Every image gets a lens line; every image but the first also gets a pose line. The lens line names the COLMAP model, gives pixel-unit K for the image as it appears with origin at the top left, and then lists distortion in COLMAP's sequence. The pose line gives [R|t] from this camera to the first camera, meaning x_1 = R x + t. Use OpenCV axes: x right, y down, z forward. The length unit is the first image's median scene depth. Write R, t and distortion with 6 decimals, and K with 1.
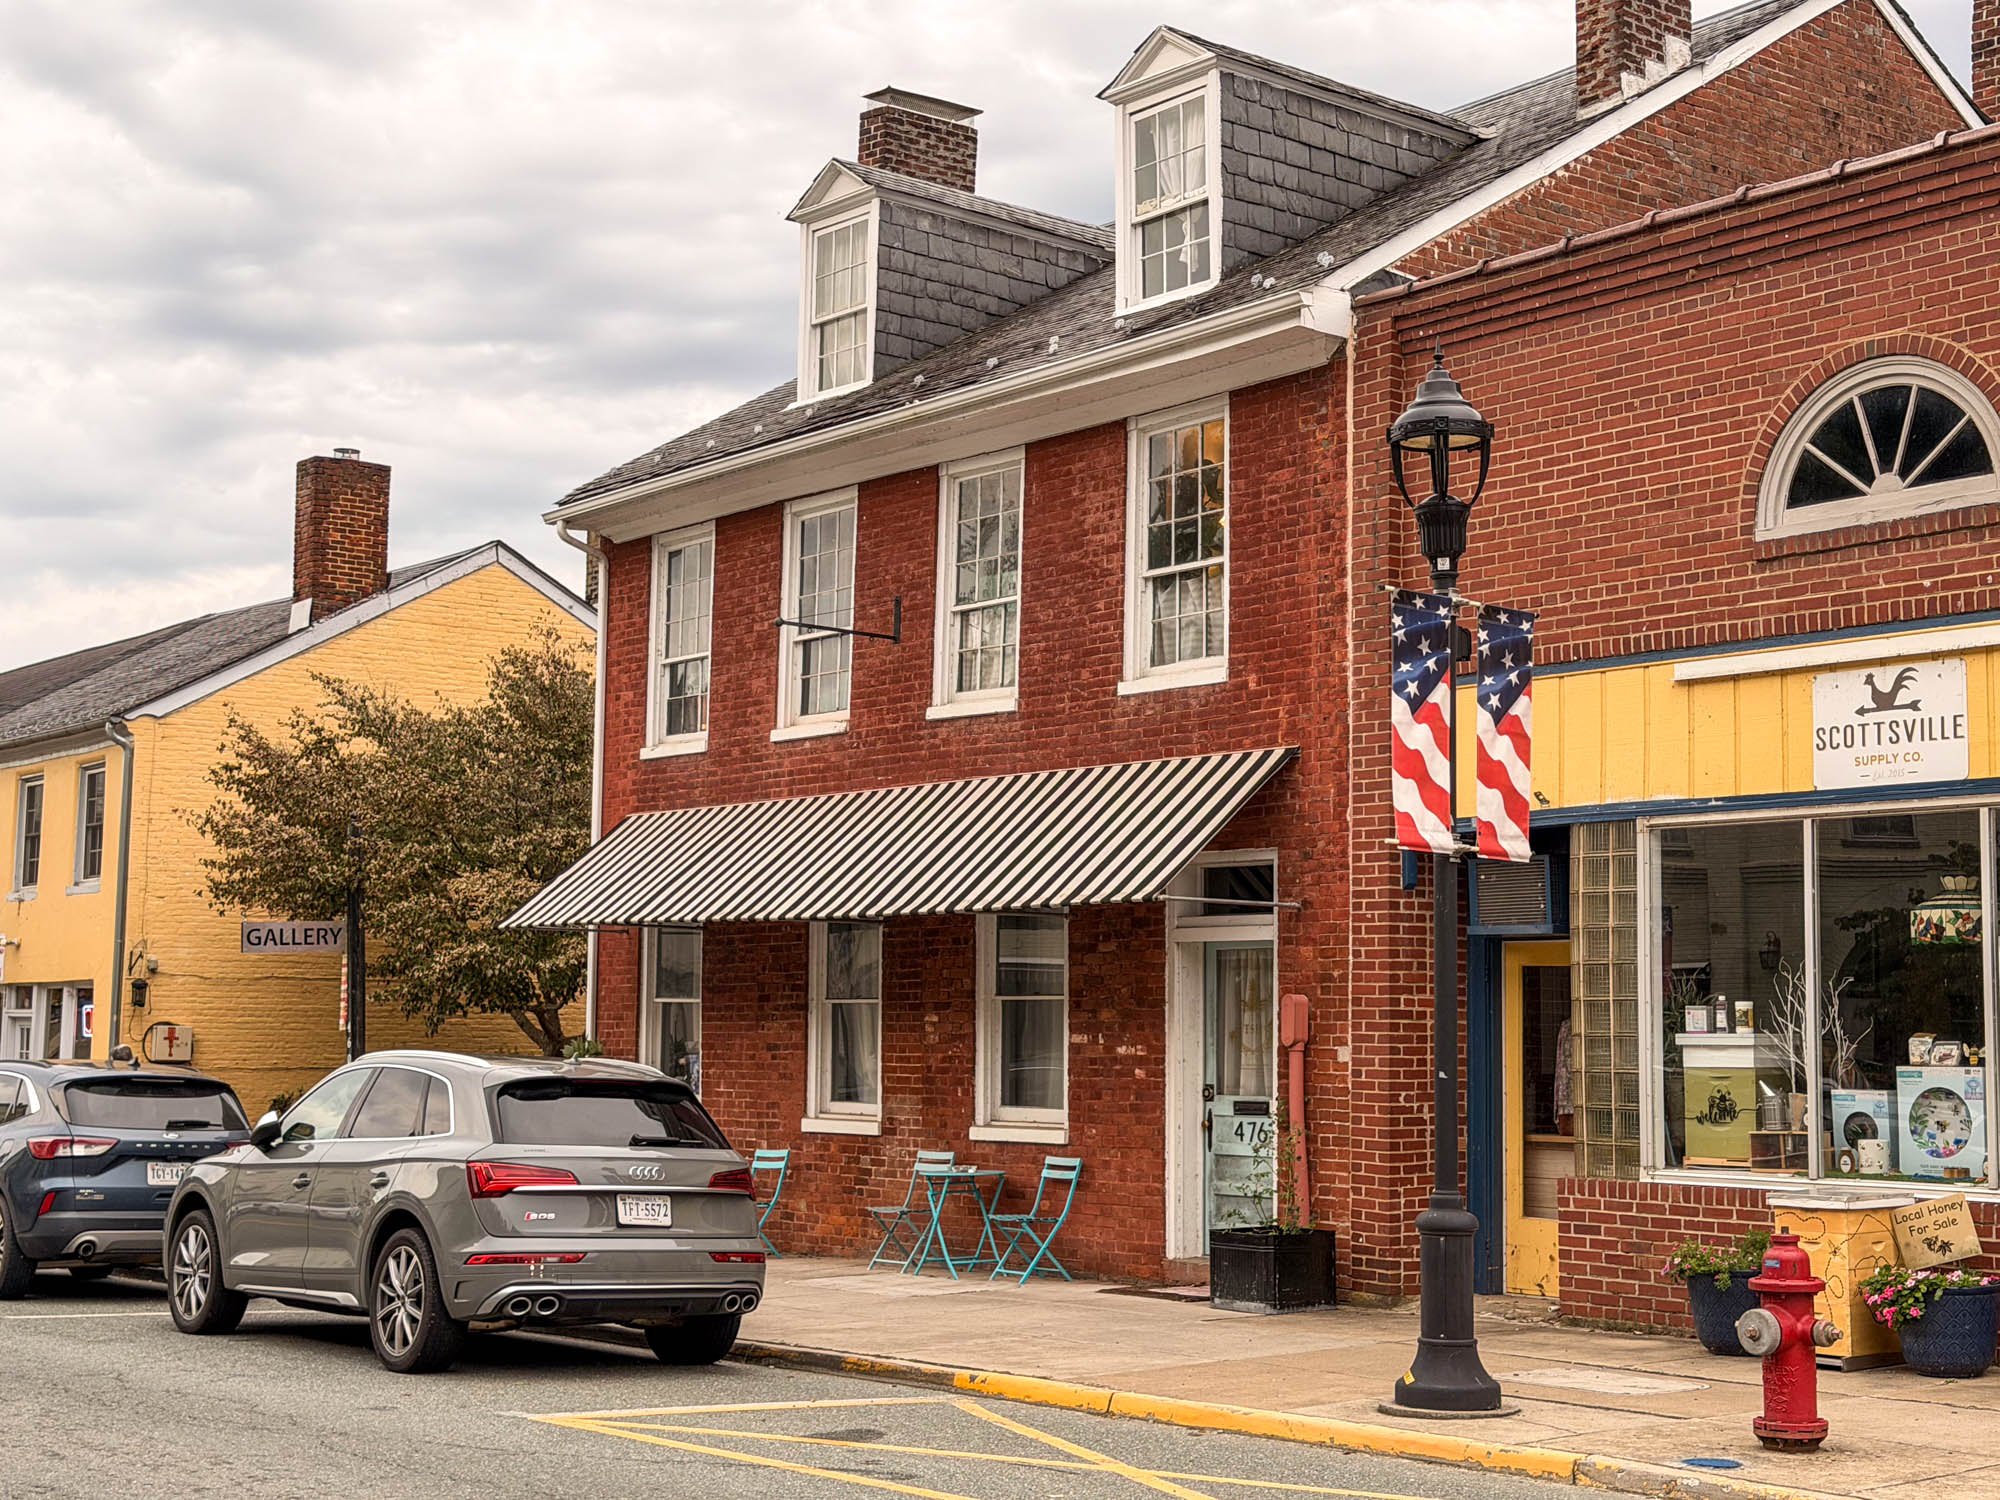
lens RADIAL K [[2871.5, 0, 1000.0], [0, 2871.5, 750.0], [0, 0, 1]] dist [0.004504, 0.025128]
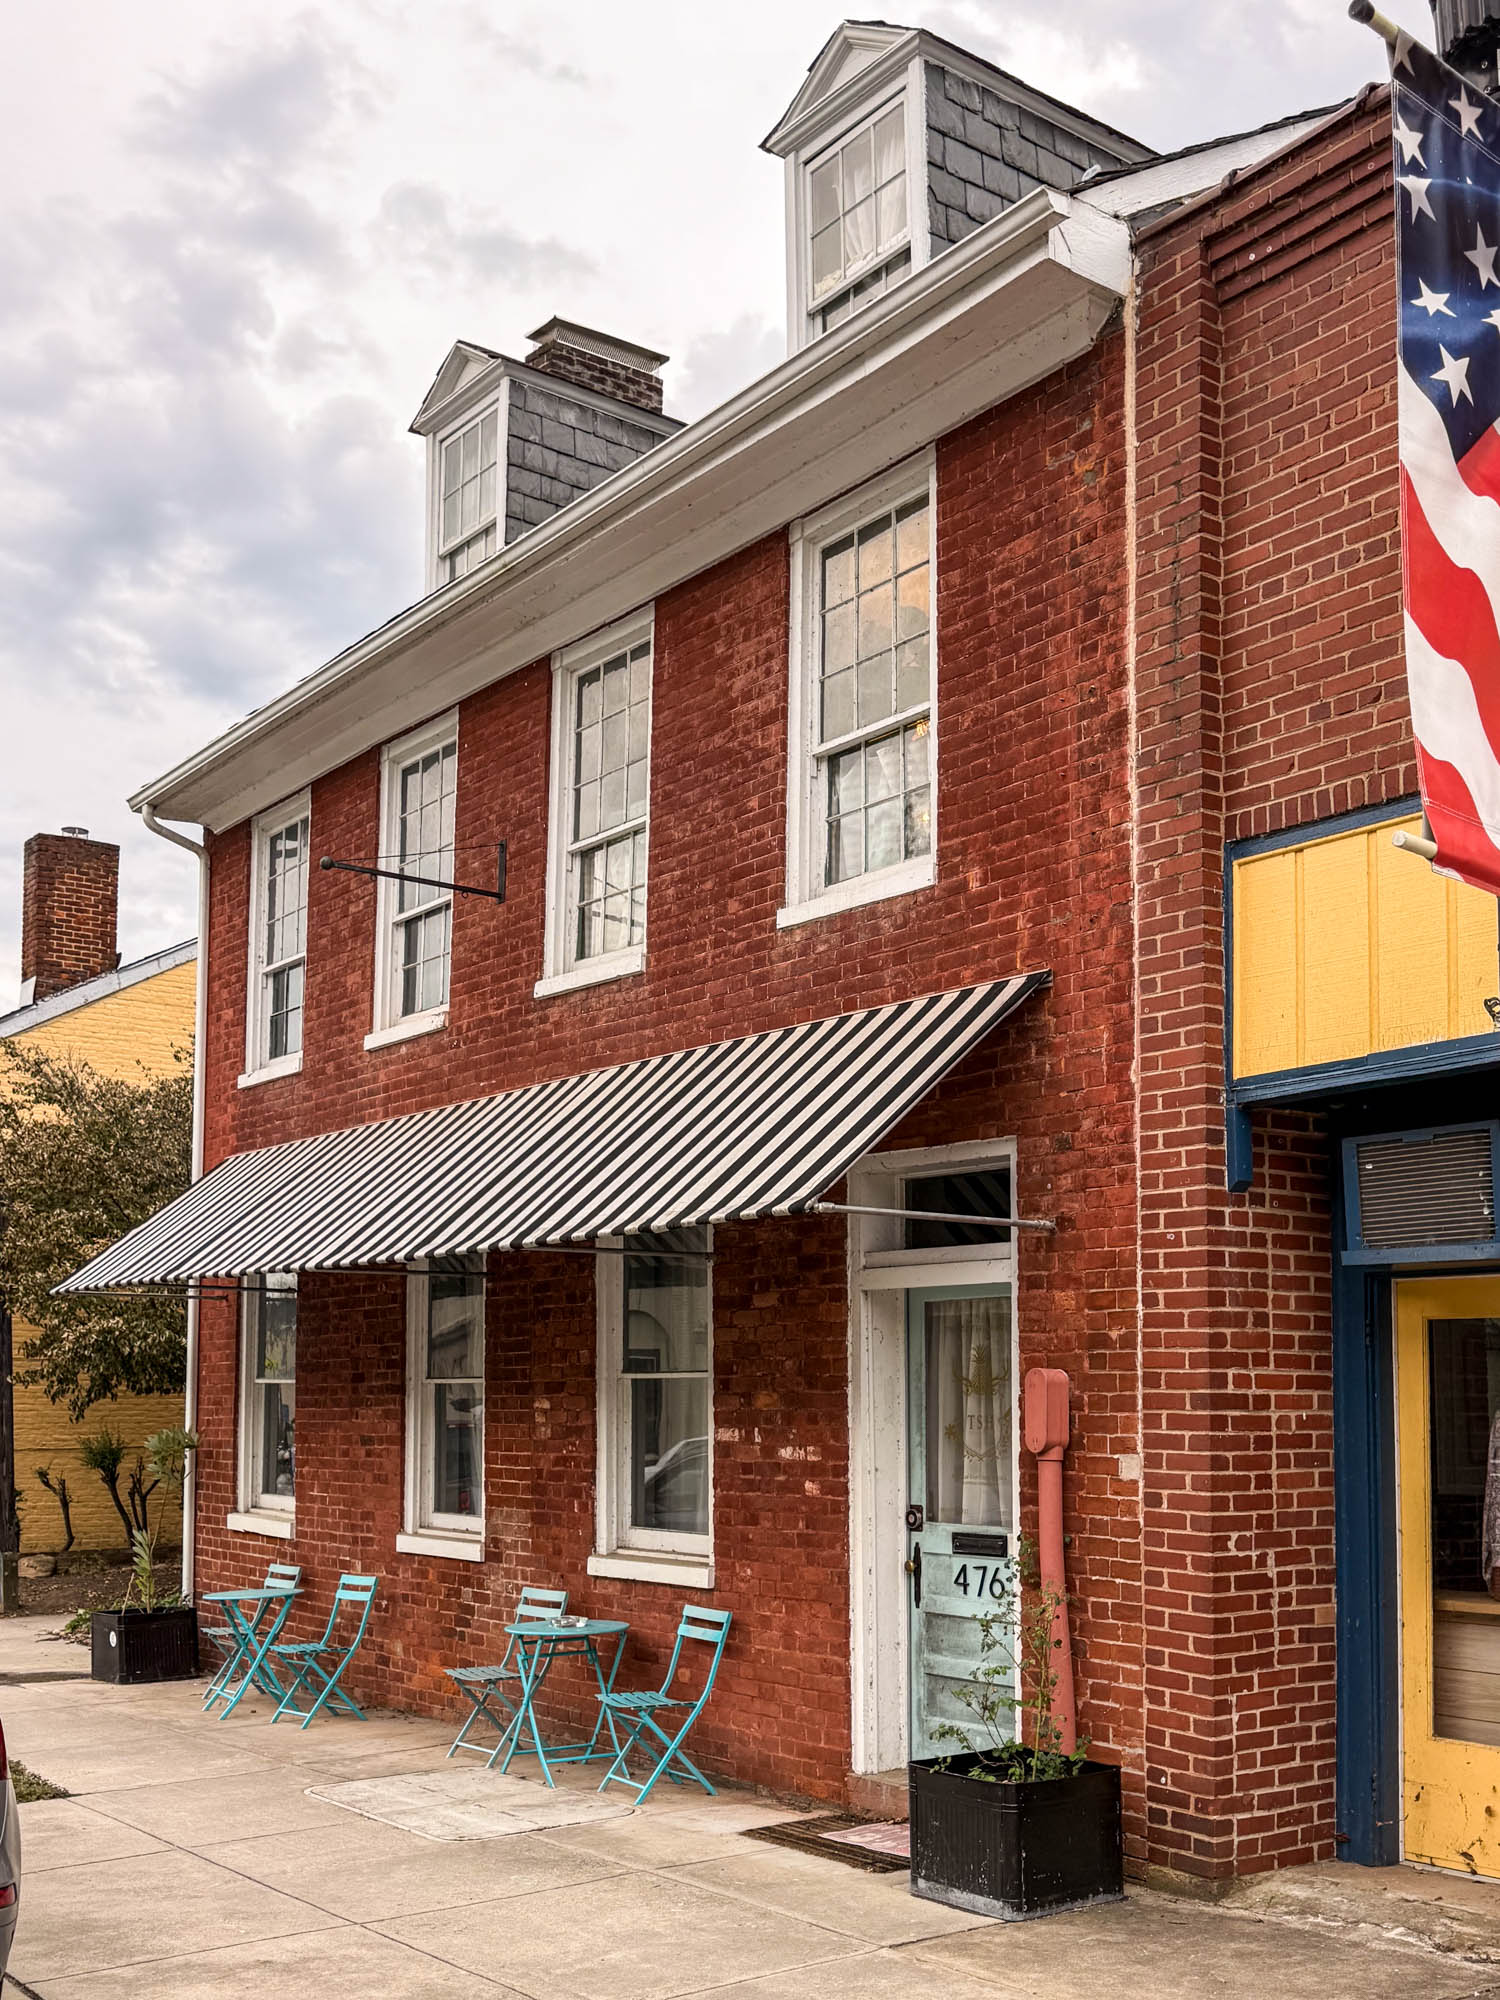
lens RADIAL K [[2035.9, 0, 741.2], [0, 2035.9, 1202.1], [0, 0, 1]] dist [0.058130, -0.134733]
pose [[0.999294, -0.009218, -0.036420, 0.049232], [0.009306, 0.999954, 0.002254, 0.044040], [0.036397, -0.002591, 0.999334, 0.516440]]
